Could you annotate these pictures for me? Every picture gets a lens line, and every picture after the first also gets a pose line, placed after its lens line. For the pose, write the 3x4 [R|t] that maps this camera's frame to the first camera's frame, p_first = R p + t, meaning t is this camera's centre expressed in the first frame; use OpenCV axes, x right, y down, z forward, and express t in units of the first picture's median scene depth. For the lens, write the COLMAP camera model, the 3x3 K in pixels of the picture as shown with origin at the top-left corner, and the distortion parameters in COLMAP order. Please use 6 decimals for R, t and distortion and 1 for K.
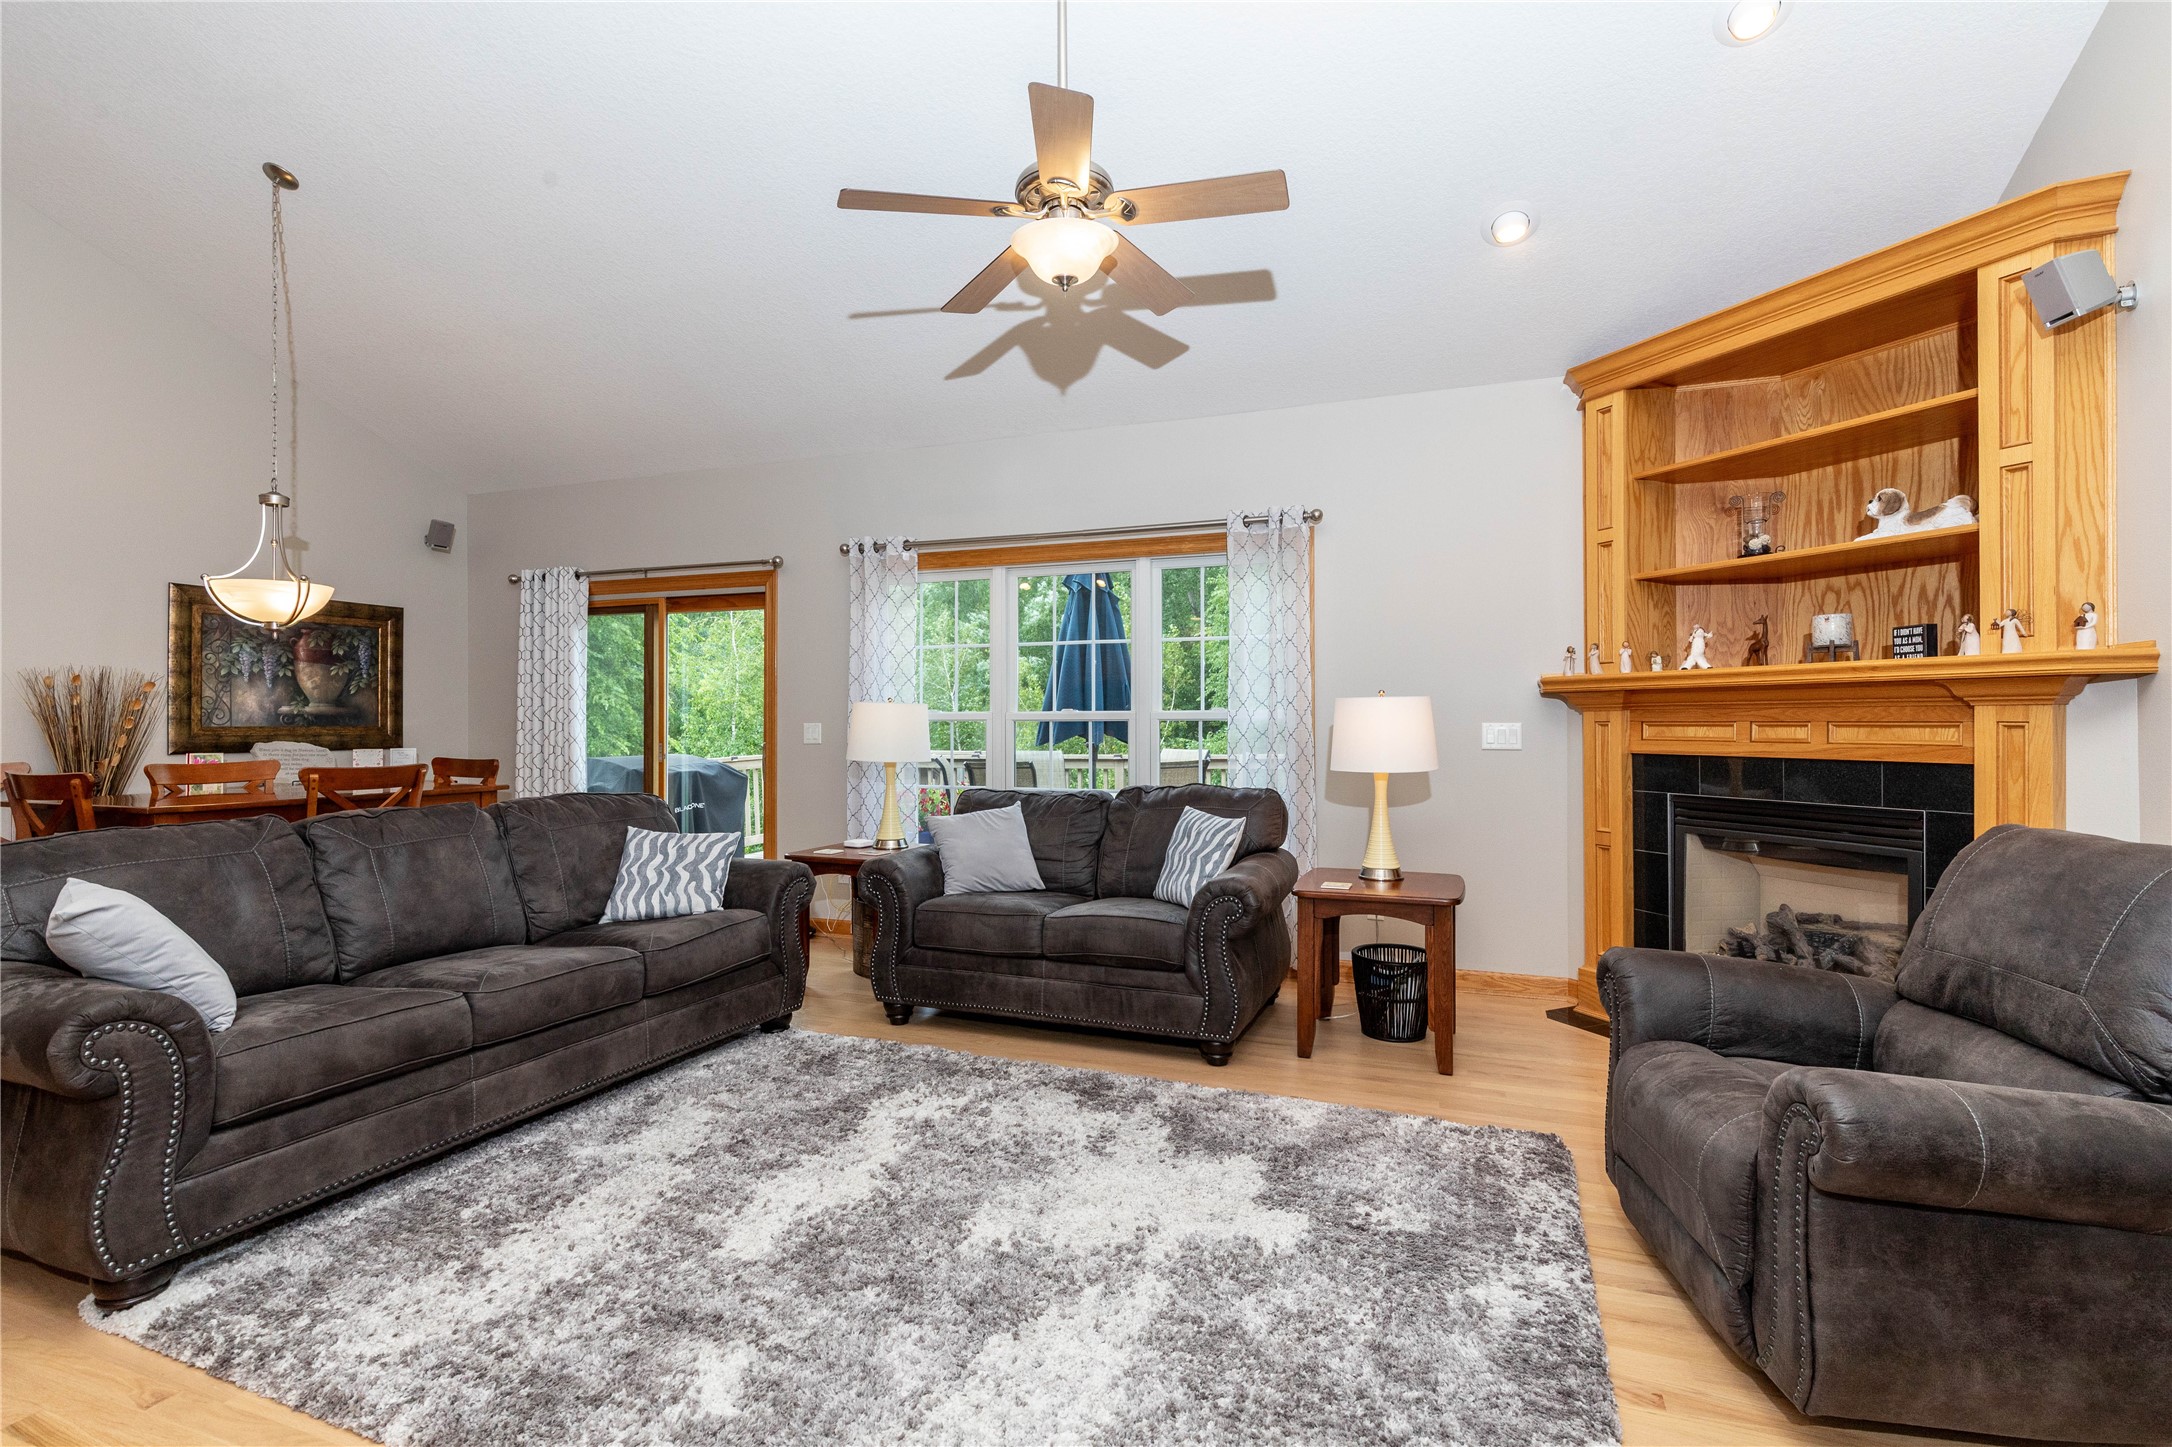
lens RADIAL K [[986.4, 0, 1094.1], [0, 986.4, 718.4], [0, 0, 1]] dist [0.007245, -0.000899]
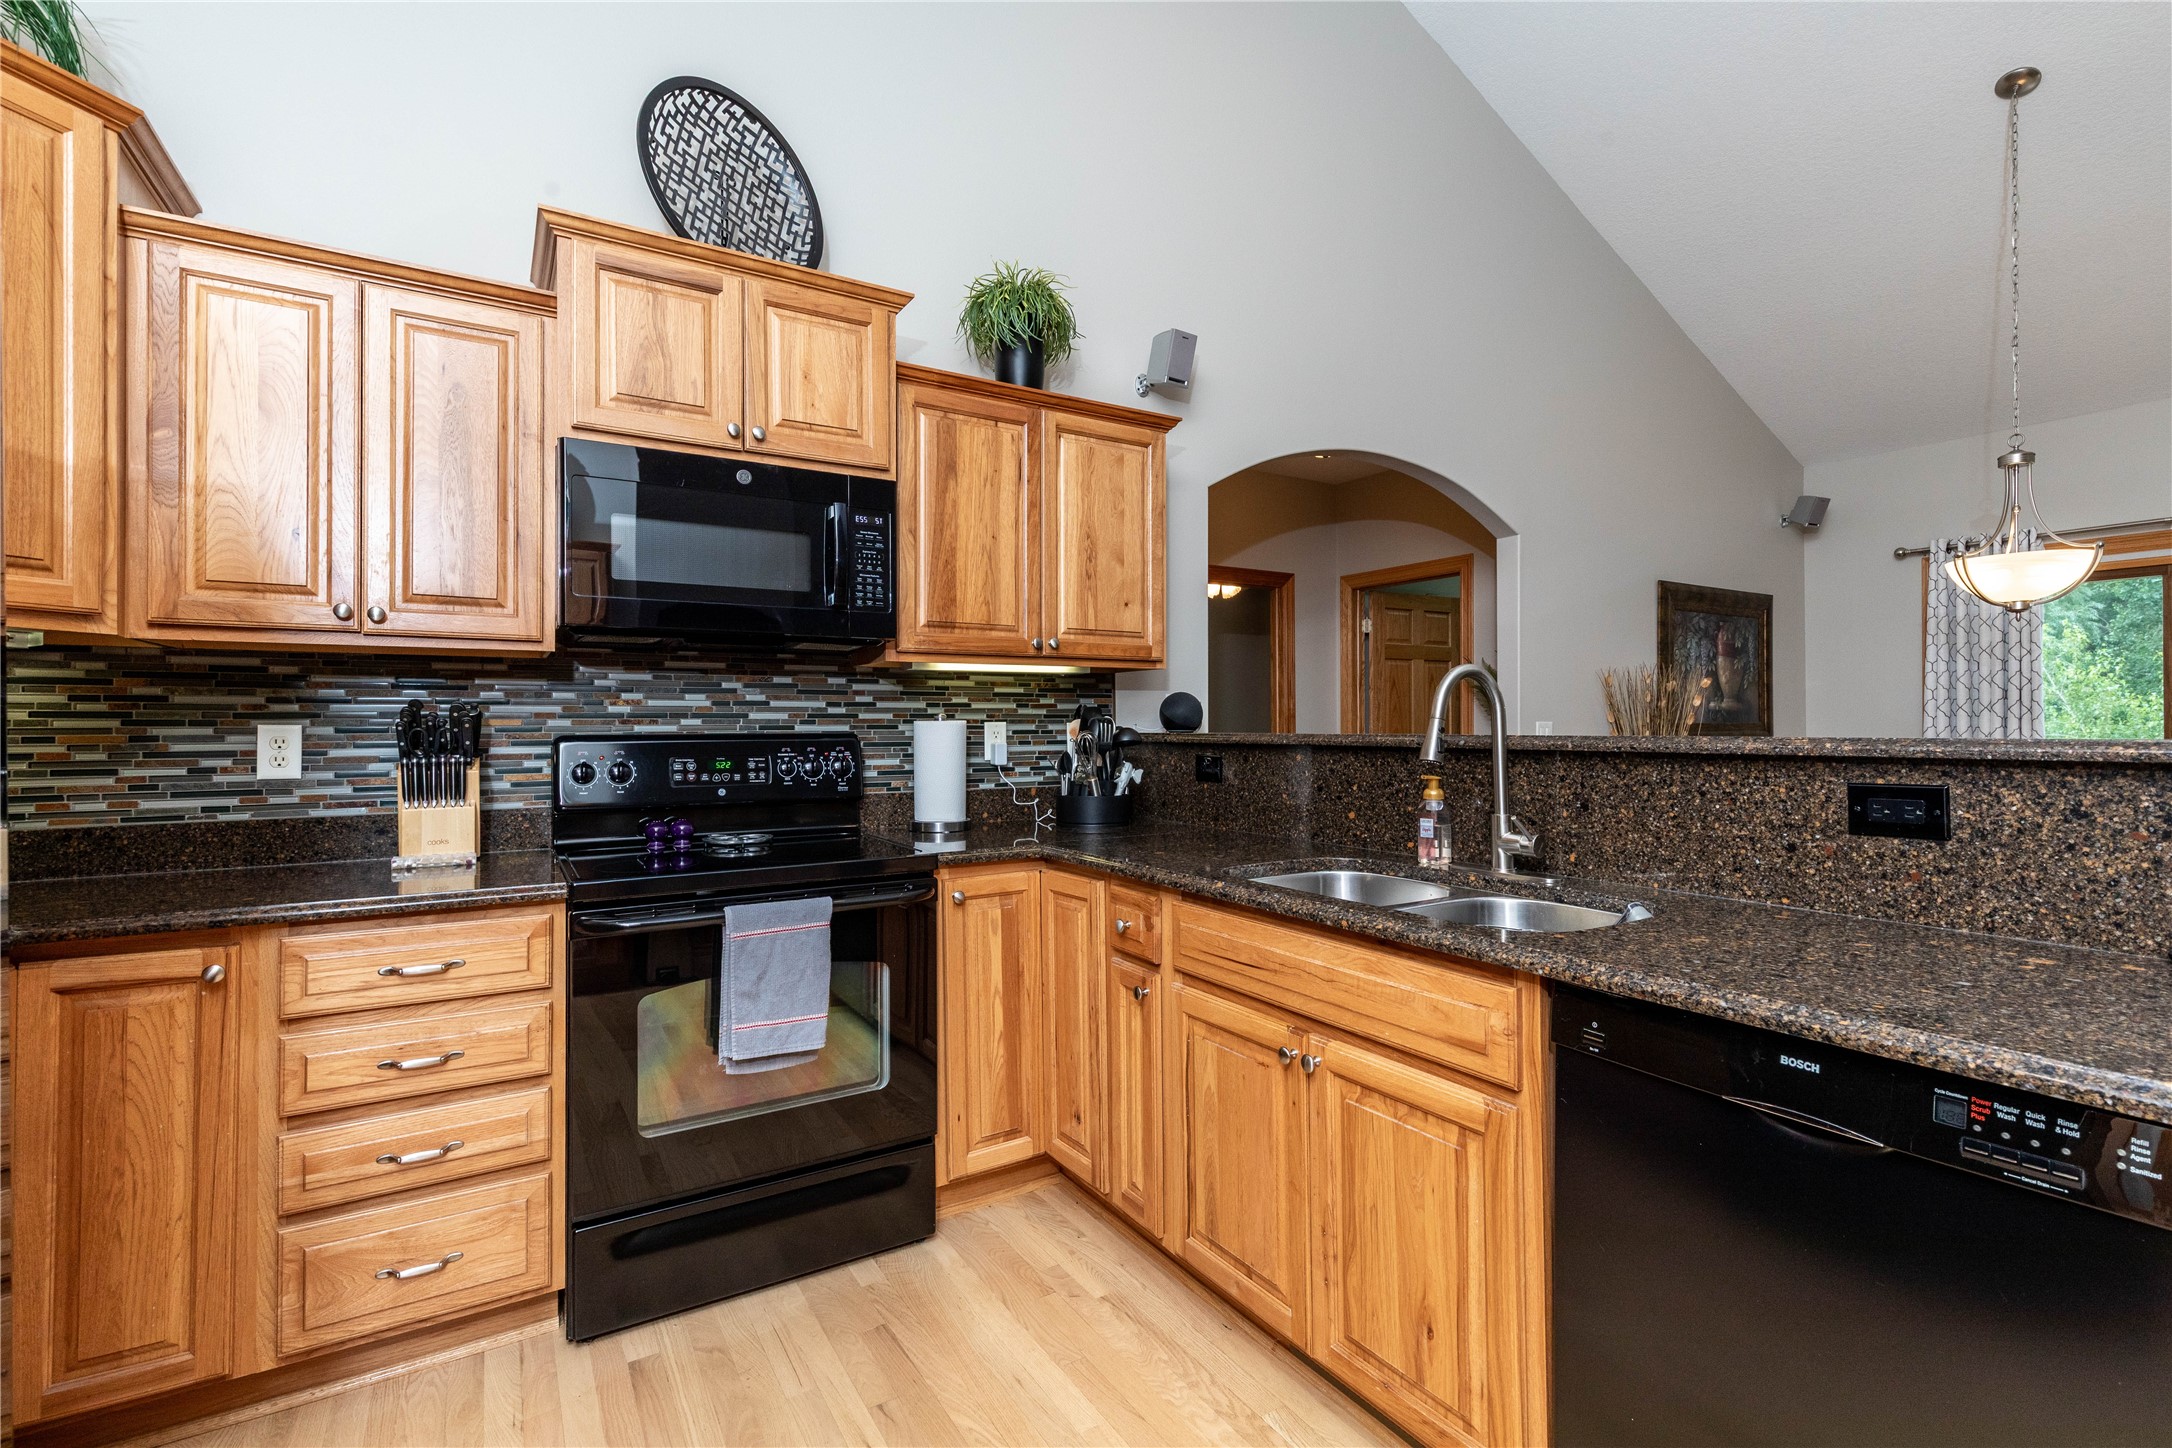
lens RADIAL K [[986.4, 0, 1107.0], [0, 986.4, 719.3], [0, 0, 1]] dist [0.007245, -0.000899]
pose [[0.791931, -0.001860, -0.610608, -1.129916], [0.003831, 0.999991, 0.001923, 0.000787], [0.610598, -0.003862, 0.791931, -0.202155]]
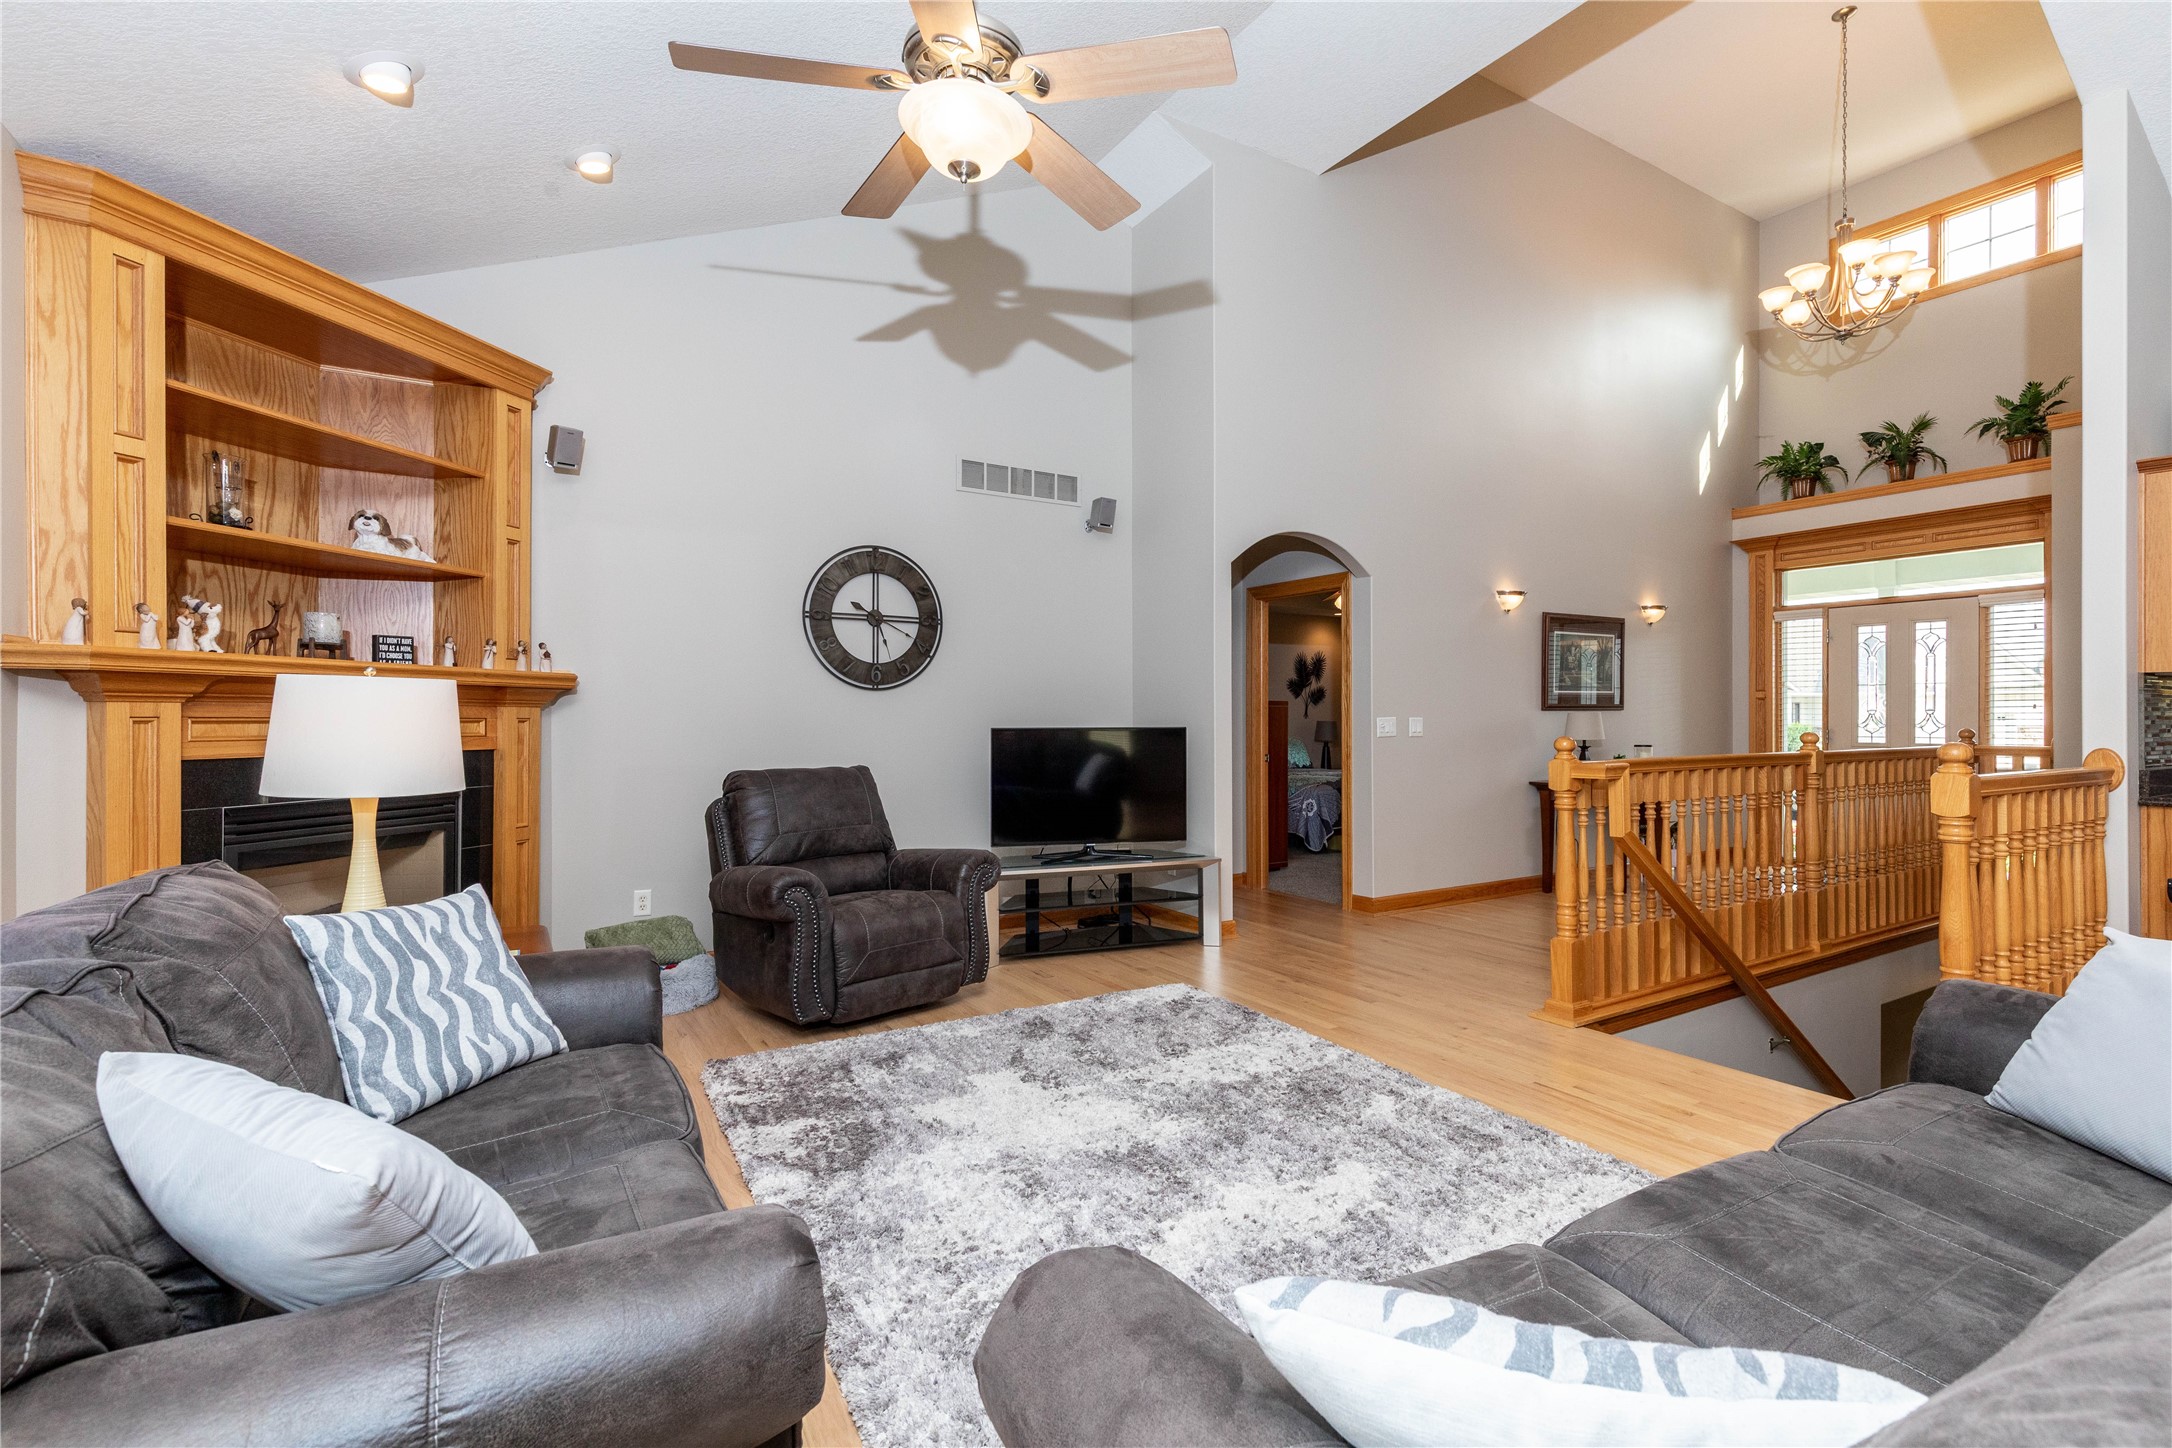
lens RADIAL K [[986.4, 0, 1106.2], [0, 986.4, 718.9], [0, 0, 1]] dist [0.007245, -0.000899]
pose [[-0.792595, 0.002579, 0.609742, -0.529653], [0.000006, 0.999991, -0.004222, 0.009107], [-0.609748, -0.003343, -0.792588, 1.353475]]
